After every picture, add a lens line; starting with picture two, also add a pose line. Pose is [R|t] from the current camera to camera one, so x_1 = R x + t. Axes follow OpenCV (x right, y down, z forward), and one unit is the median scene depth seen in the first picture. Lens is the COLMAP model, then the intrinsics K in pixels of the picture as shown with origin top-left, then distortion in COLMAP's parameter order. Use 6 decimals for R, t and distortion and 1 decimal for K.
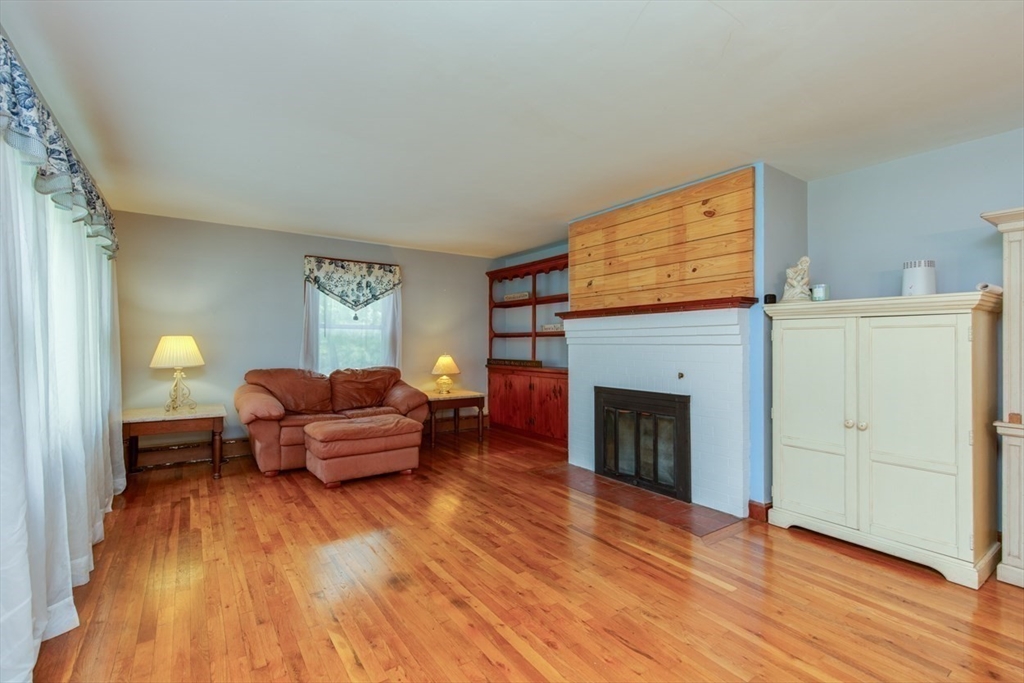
lens RADIAL K [[467.3, 0, 509.3], [0, 467.3, 341.2], [0, 0, 1]] dist [0.003230, -0.000140]
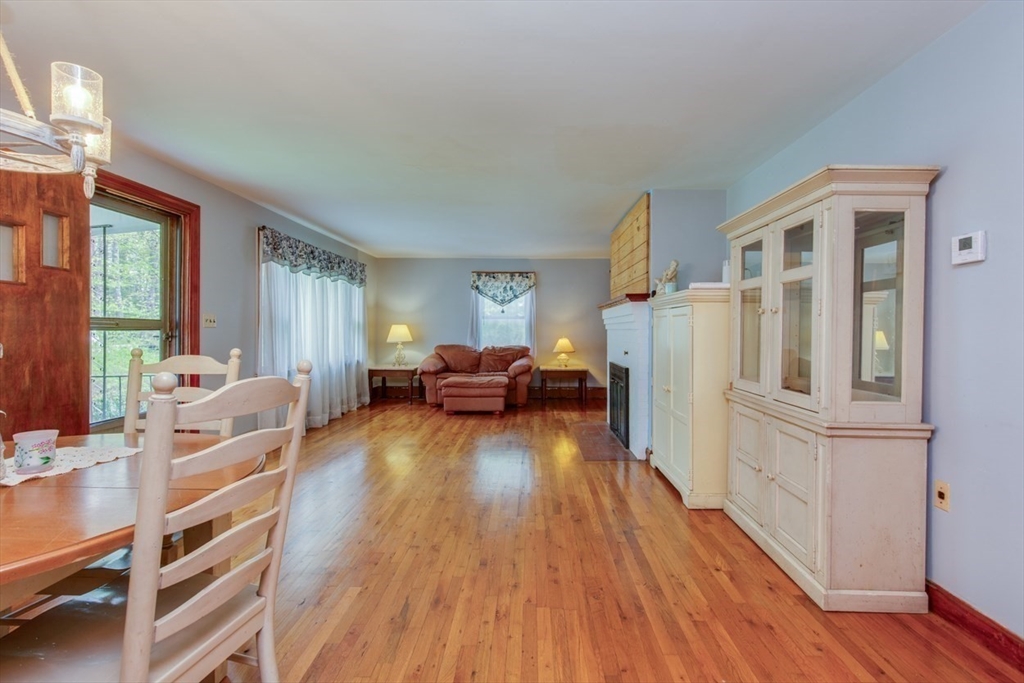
lens RADIAL K [[474.4, 0, 533.4], [0, 474.4, 332.4], [0, 0, 1]] dist [0.000609, 0.000111]
pose [[0.819567, 0.003127, -0.572975, 0.611827], [0.002988, 0.999948, 0.009732, 0.001019], [0.572976, -0.009689, 0.819515, -0.160269]]
